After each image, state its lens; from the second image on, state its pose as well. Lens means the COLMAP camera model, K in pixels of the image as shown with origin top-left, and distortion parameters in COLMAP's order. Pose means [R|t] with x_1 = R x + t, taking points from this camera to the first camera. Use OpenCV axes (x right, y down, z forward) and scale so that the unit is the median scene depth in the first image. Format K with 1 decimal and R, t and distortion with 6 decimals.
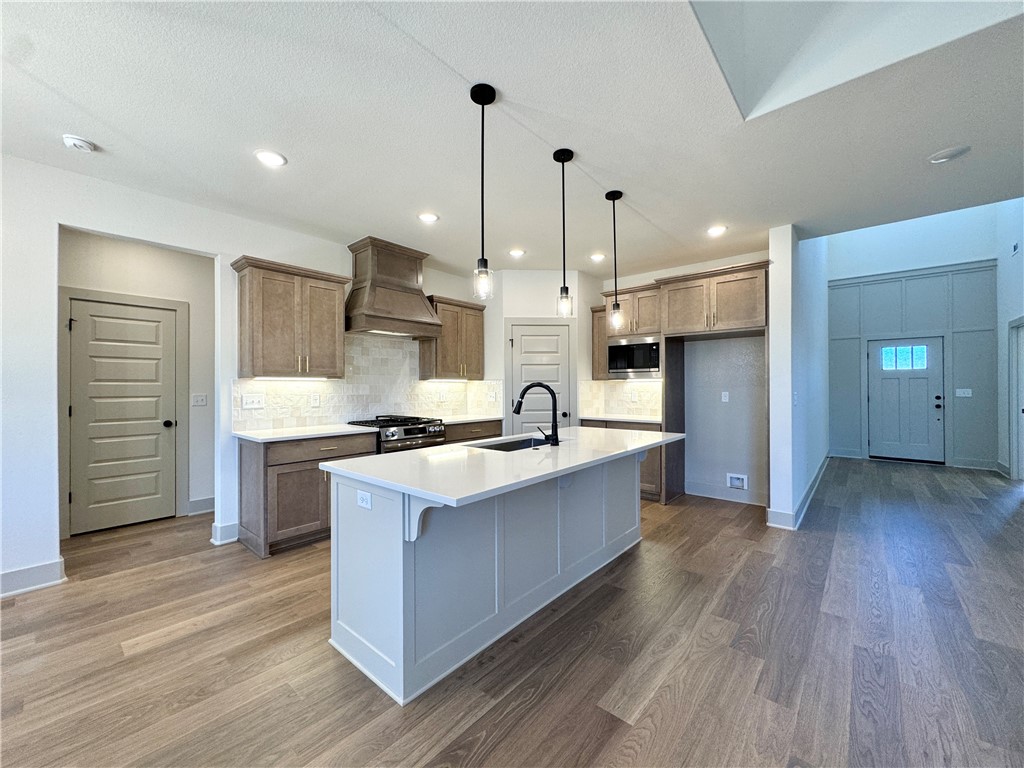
lens RADIAL K [[408.2, 0, 513.8], [0, 408.2, 387.1], [0, 0, 1]] dist [-0.003522, -0.000381]
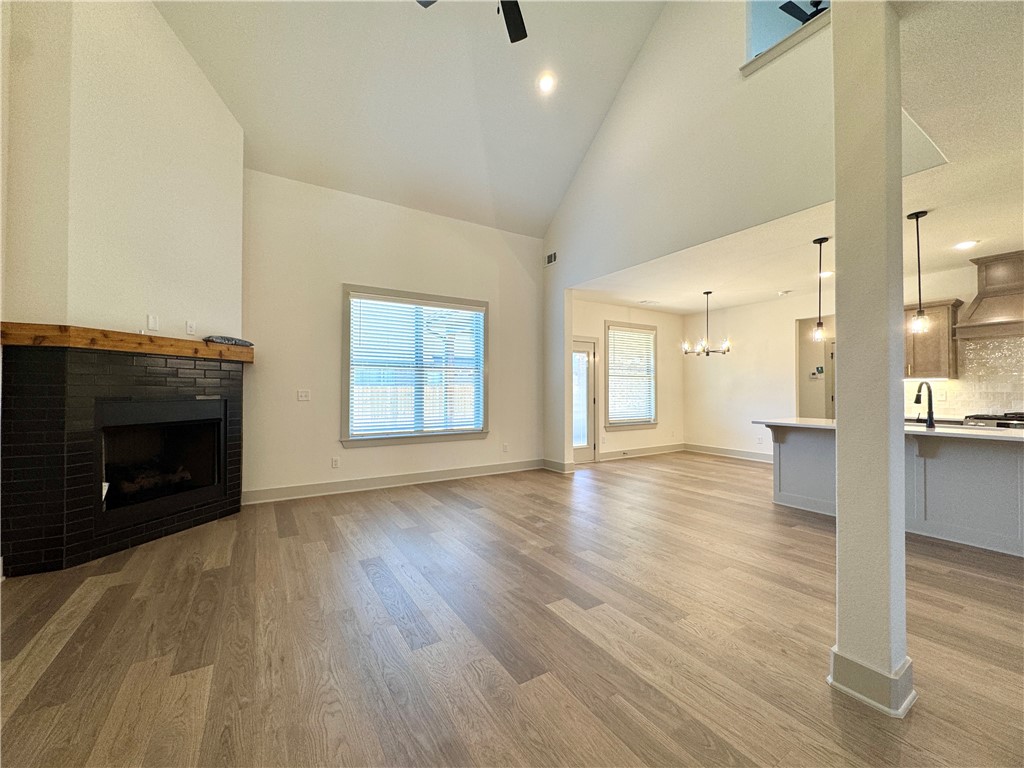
lens RADIAL K [[408.2, 0, 510.7], [0, 408.2, 386.0], [0, 0, 1]] dist [-0.003522, -0.000381]
pose [[-0.300322, -0.005941, -0.953819, 1.826158], [-0.000422, 0.999981, -0.006095, 0.015083], [0.953838, -0.001428, -0.300319, 0.098445]]
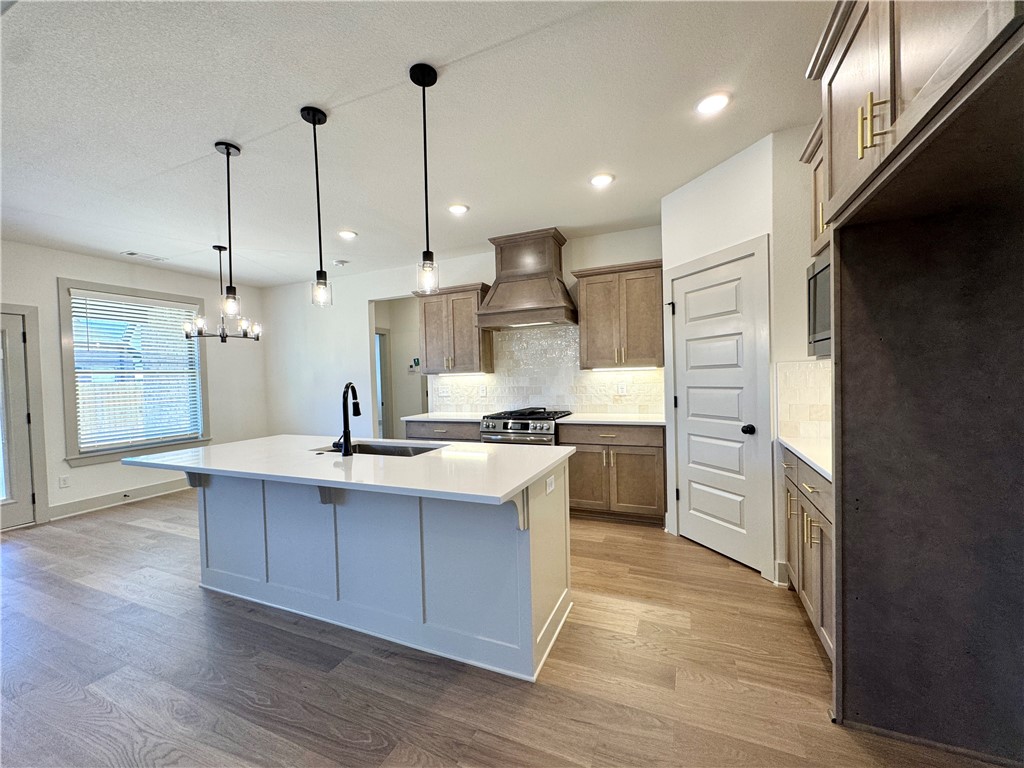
lens RADIAL K [[408.2, 0, 507.3], [0, 408.2, 385.3], [0, 0, 1]] dist [-0.003522, -0.000381]
pose [[0.296142, 0.015971, -0.955010, 1.045849], [0.025267, 0.999379, 0.024548, -0.019168], [0.954810, -0.031400, 0.295555, 1.099462]]
